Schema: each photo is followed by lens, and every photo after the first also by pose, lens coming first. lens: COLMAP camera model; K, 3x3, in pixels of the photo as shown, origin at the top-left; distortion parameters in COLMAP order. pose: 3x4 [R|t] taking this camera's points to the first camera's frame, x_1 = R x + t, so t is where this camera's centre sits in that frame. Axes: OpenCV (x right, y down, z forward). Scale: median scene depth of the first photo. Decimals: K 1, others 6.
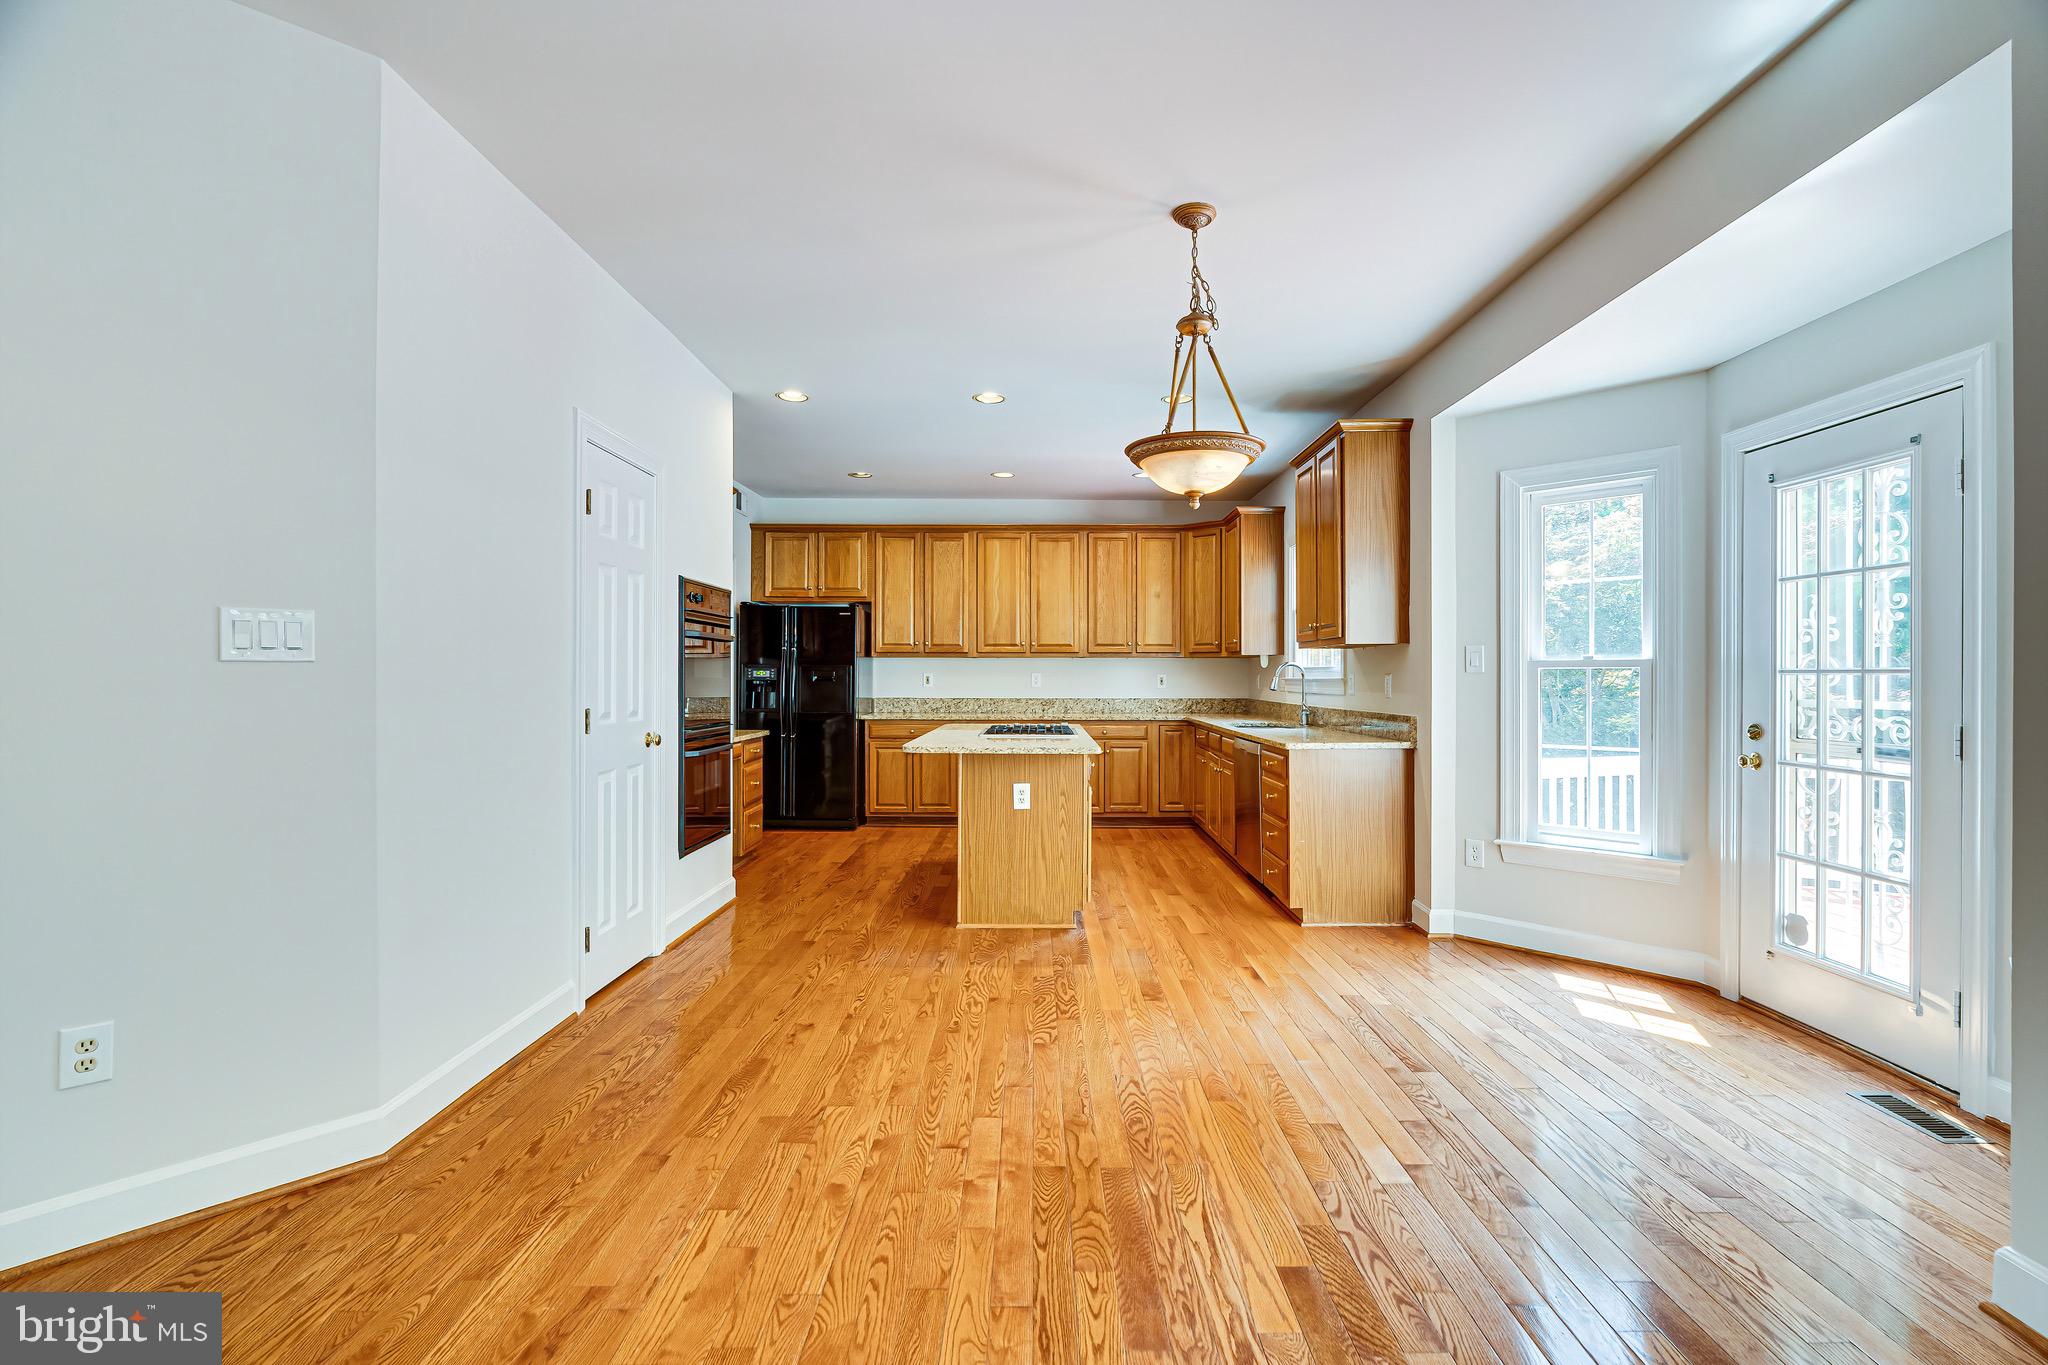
lens RADIAL K [[931.8, 0, 1030.8], [0, 931.8, 680.4], [0, 0, 1]] dist [-0.012465, 0.004934]
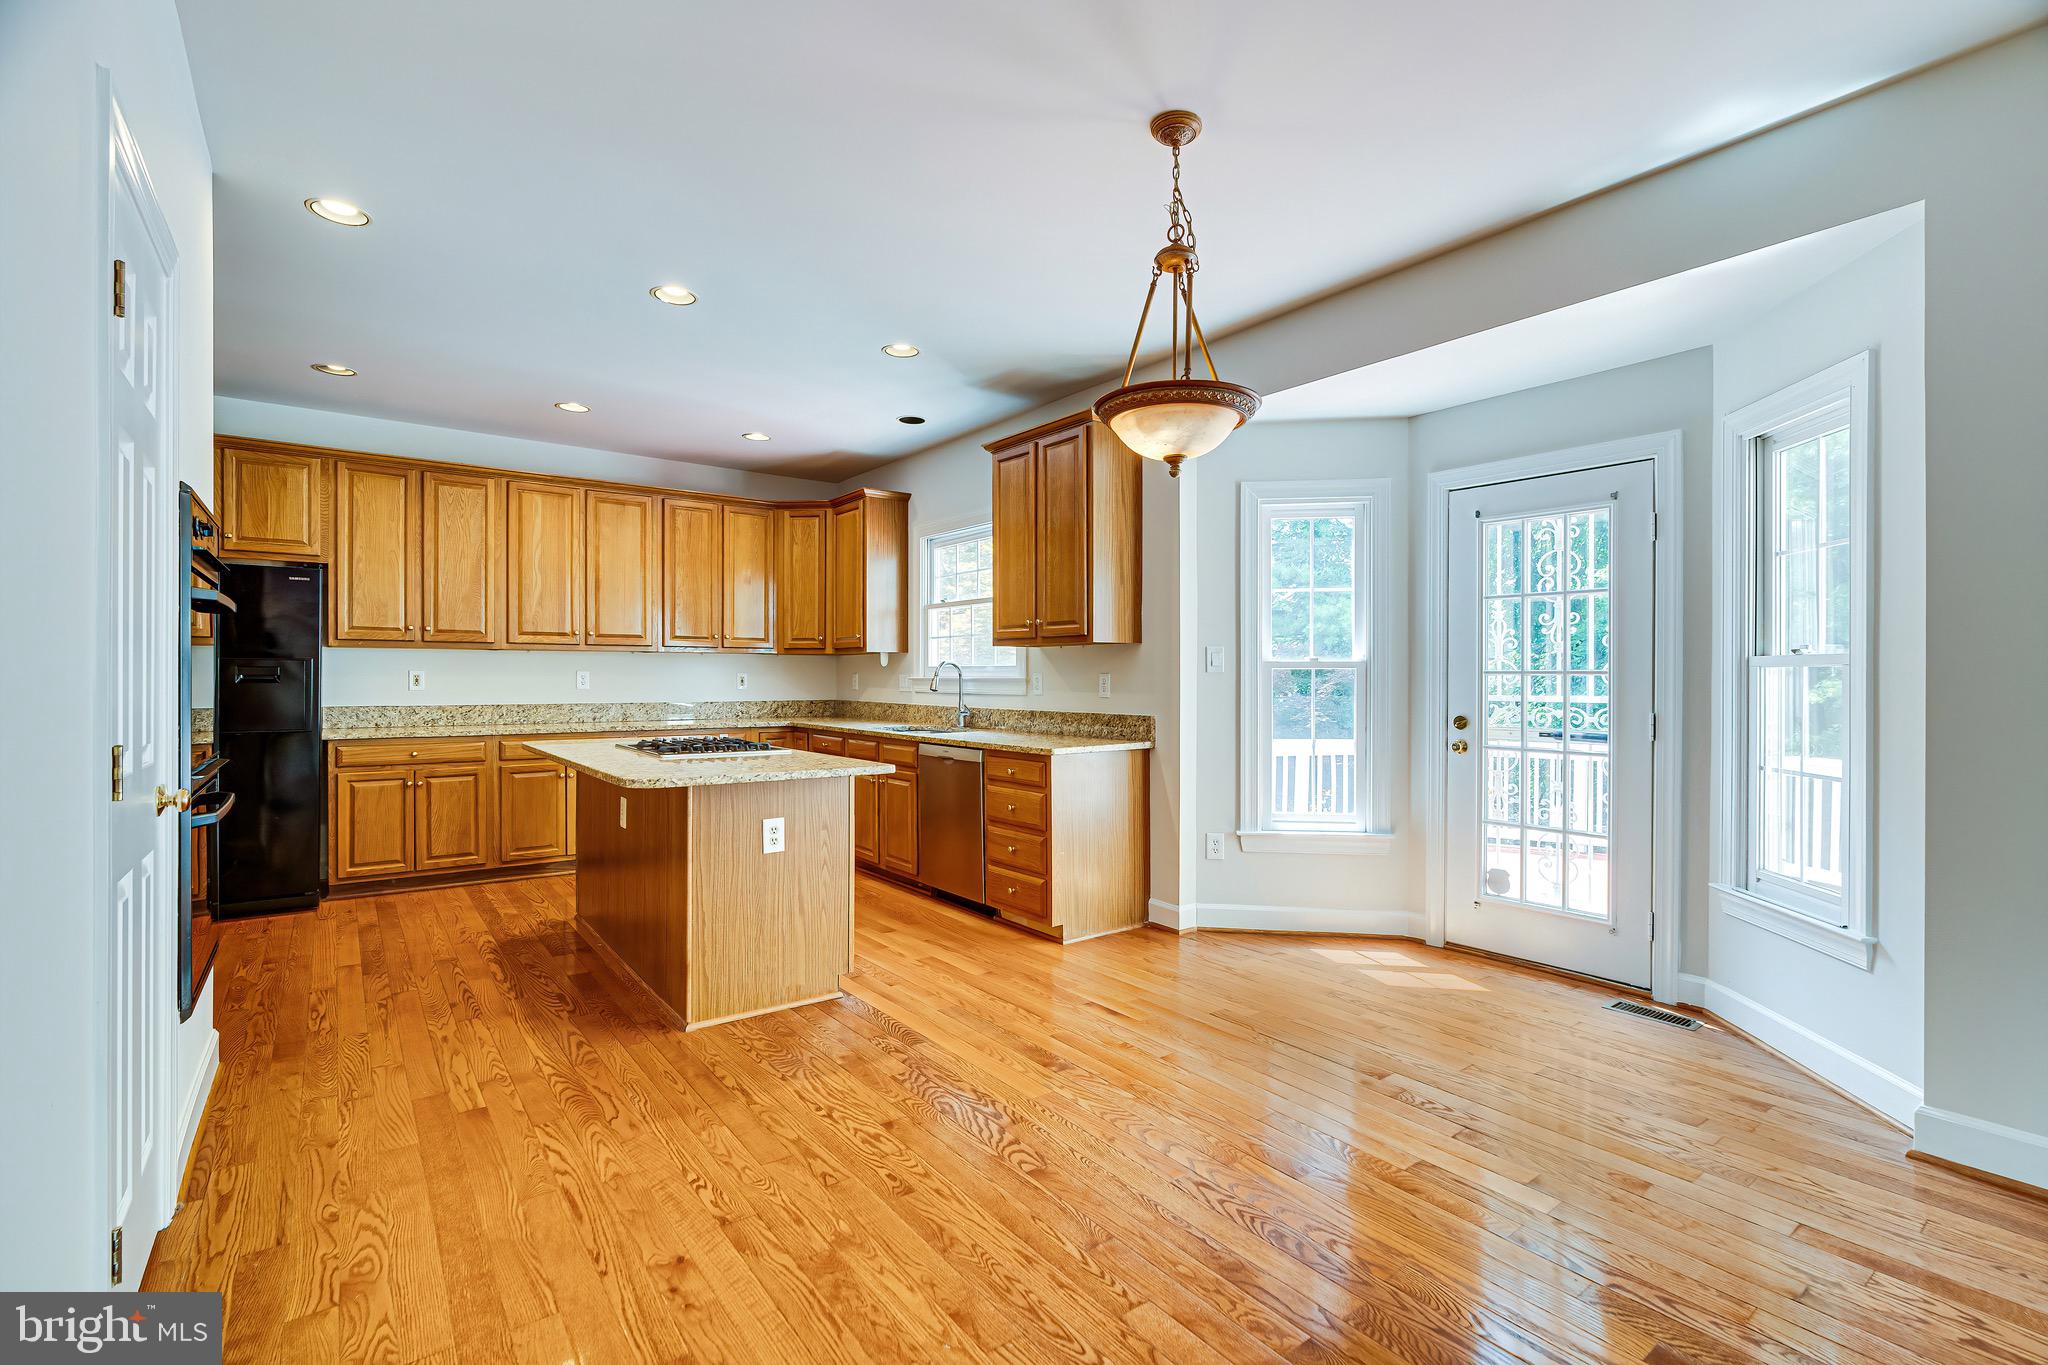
lens RADIAL K [[931.8, 0, 1036.5], [0, 931.8, 682.6], [0, 0, 1]] dist [-0.012465, 0.004934]
pose [[0.793833, -0.003337, 0.608127, -0.327698], [0.001241, 0.999992, 0.003868, -0.001596], [-0.608135, -0.002316, 0.793830, 0.306545]]
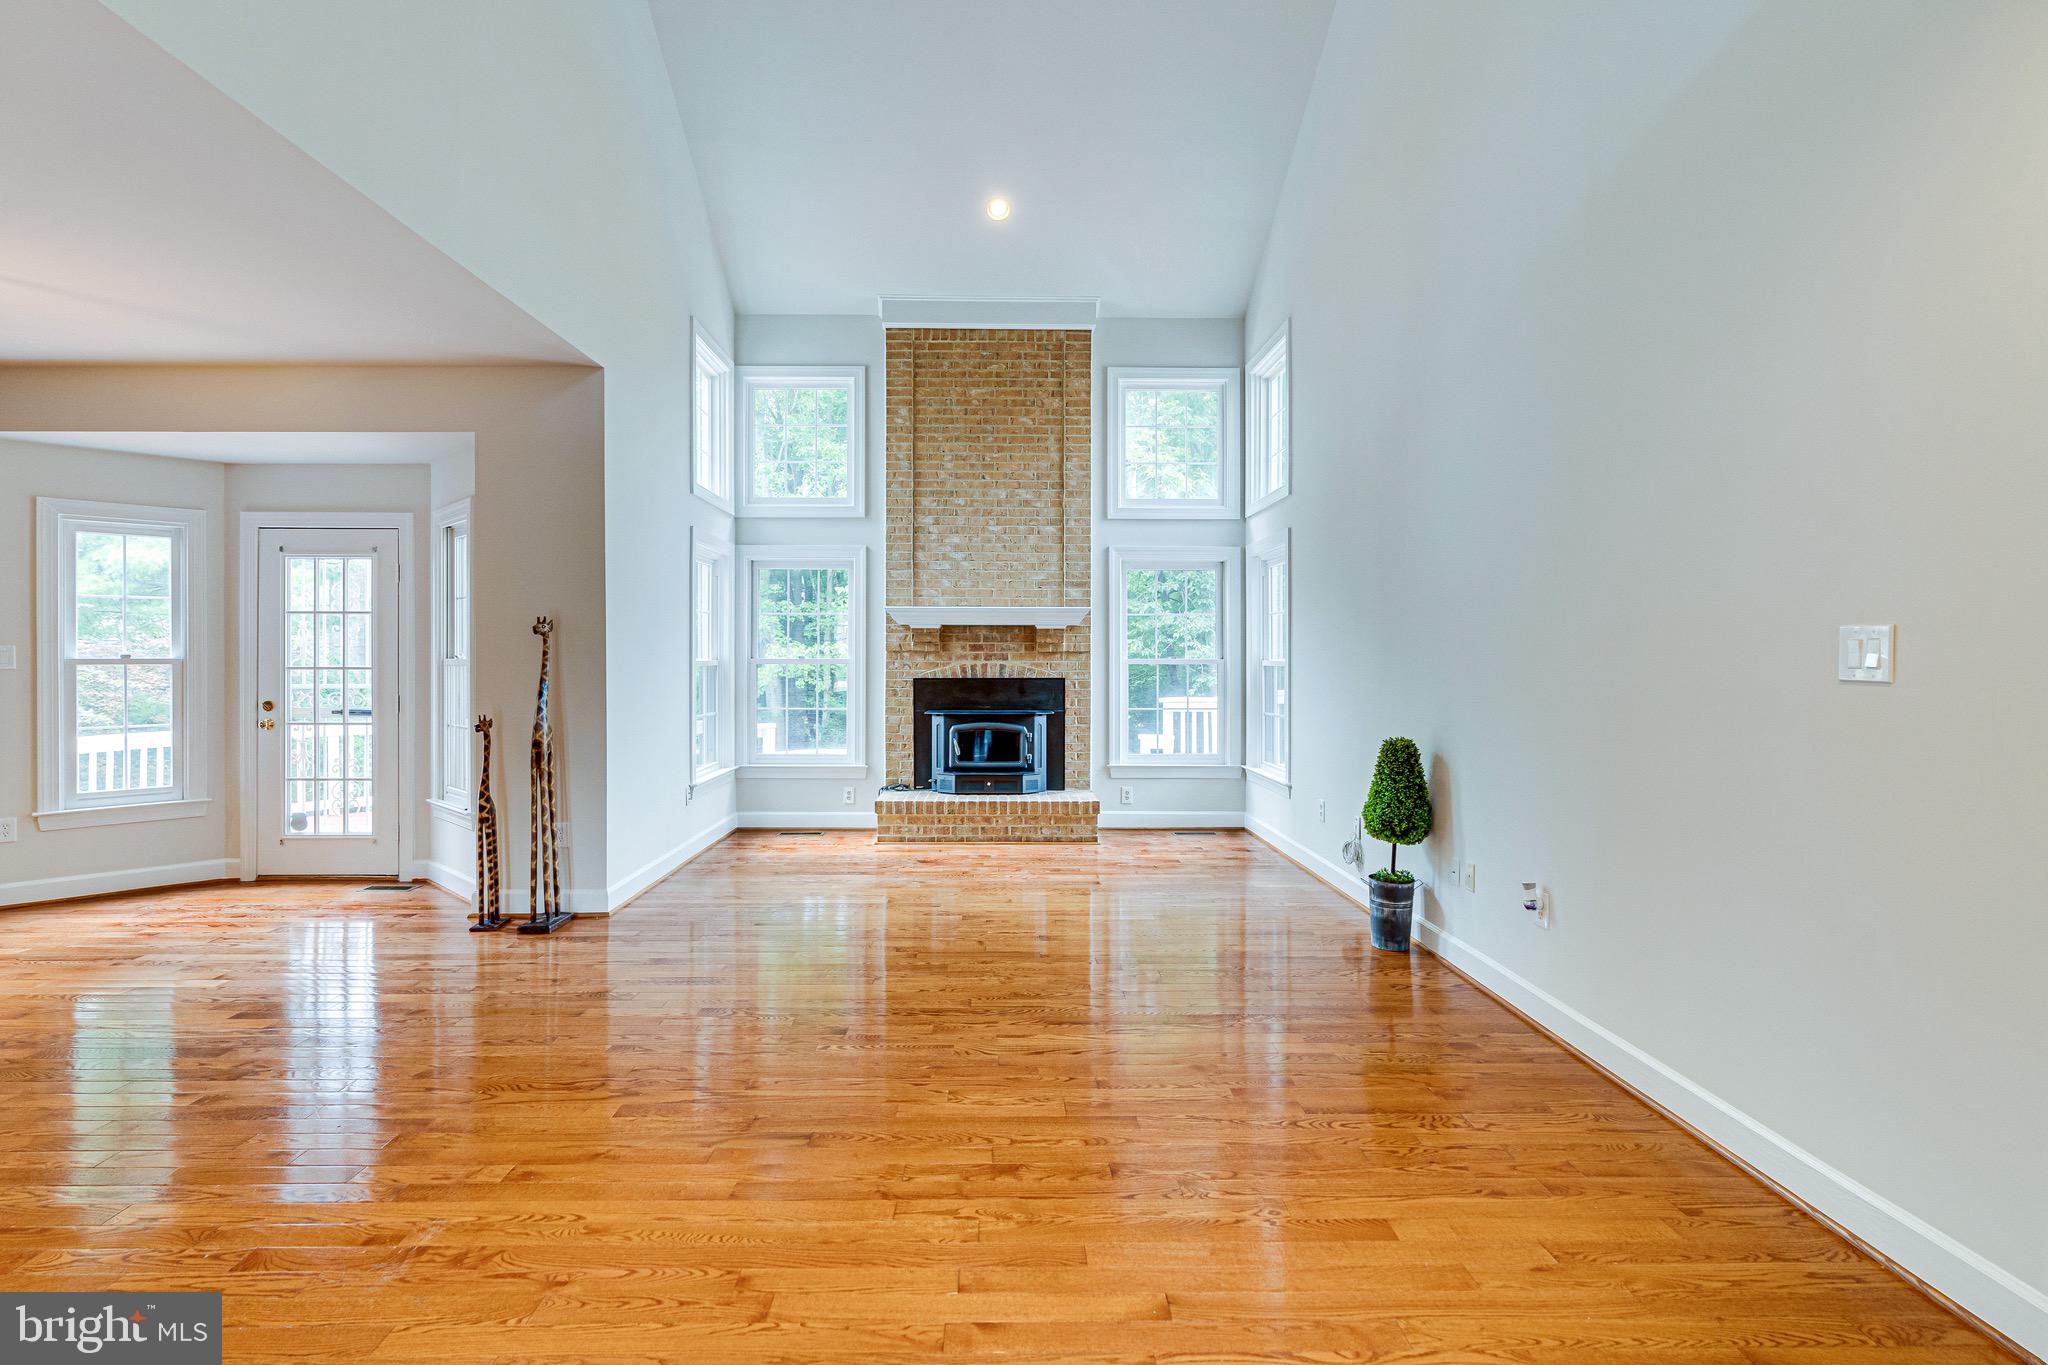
lens RADIAL K [[931.8, 0, 980.0], [0, 931.8, 660.9], [0, 0, 1]] dist [-0.012465, 0.004934]
pose [[-0.003944, 0.005975, 0.999974, -0.672550], [0.005628, 0.999966, -0.005952, -0.004470], [-0.999976, 0.005604, -0.003978, -0.179283]]
